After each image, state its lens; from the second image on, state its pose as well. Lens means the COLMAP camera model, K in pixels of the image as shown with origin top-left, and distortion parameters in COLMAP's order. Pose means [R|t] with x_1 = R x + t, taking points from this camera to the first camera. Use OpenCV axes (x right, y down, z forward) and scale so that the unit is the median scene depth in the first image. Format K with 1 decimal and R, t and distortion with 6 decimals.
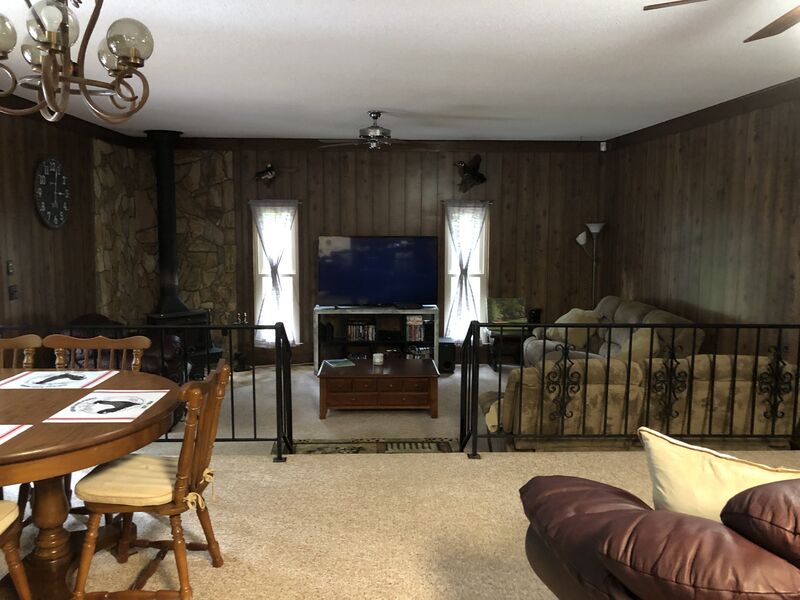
lens RADIAL K [[660.0, 0, 400.0], [0, 660.0, 300.0], [0, 0, 1]] dist [0.015578, 0.011284]
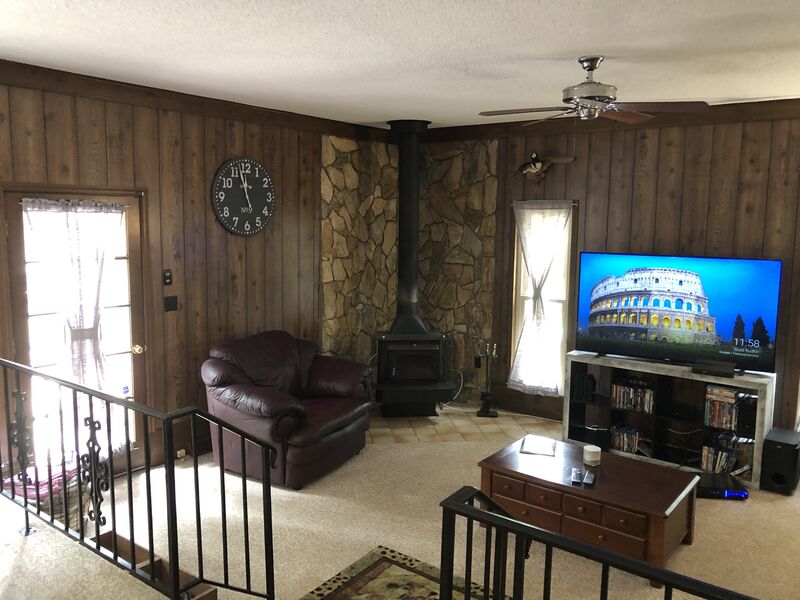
lens RADIAL K [[660.5, 0, 399.4], [0, 660.5, 292.0], [0, 0, 1]] dist [0.056460, -0.056740]
pose [[0.765127, 0.083933, -0.638386, 0.179157], [-0.087576, 0.995819, 0.025965, -0.053462], [0.637896, 0.036041, 0.769279, 0.318194]]
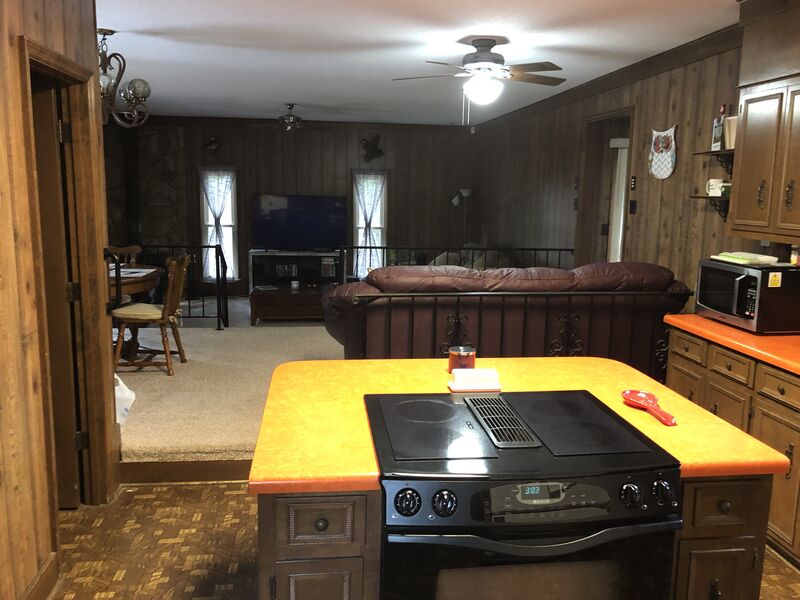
lens RADIAL K [[664.6, 0, 412.7], [0, 664.6, 295.6], [0, 0, 1]] dist [0.010754, -0.048362]
pose [[0.995903, 0.002514, 0.090397, 0.069706], [-0.006228, 0.999147, 0.040818, 0.043785], [-0.090217, -0.041214, 0.995069, -0.322581]]
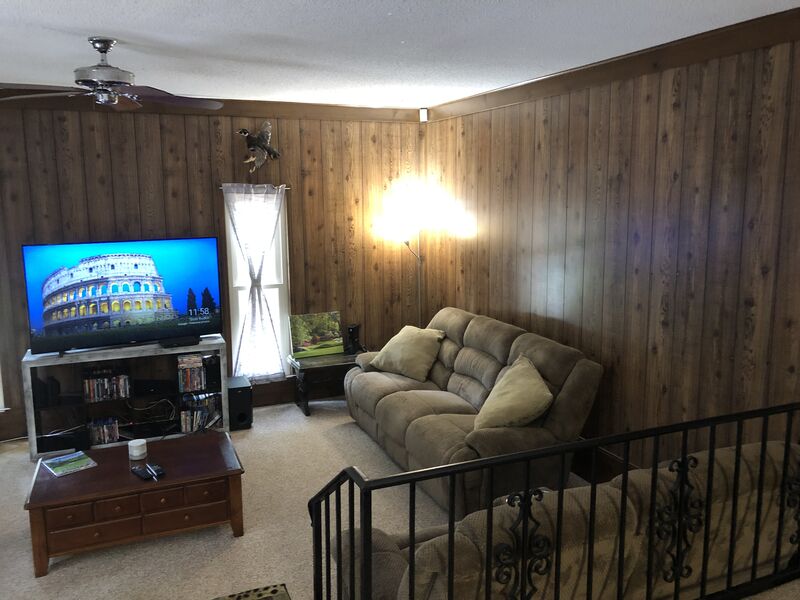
lens RADIAL K [[658.0, 0, 395.4], [0, 658.0, 289.6], [0, 0, 1]] dist [0.038218, -0.052997]
pose [[0.939232, -0.062008, 0.337637, -0.004826], [0.052416, 0.997922, 0.037462, -0.057223], [-0.339259, -0.017488, 0.940531, 0.275736]]
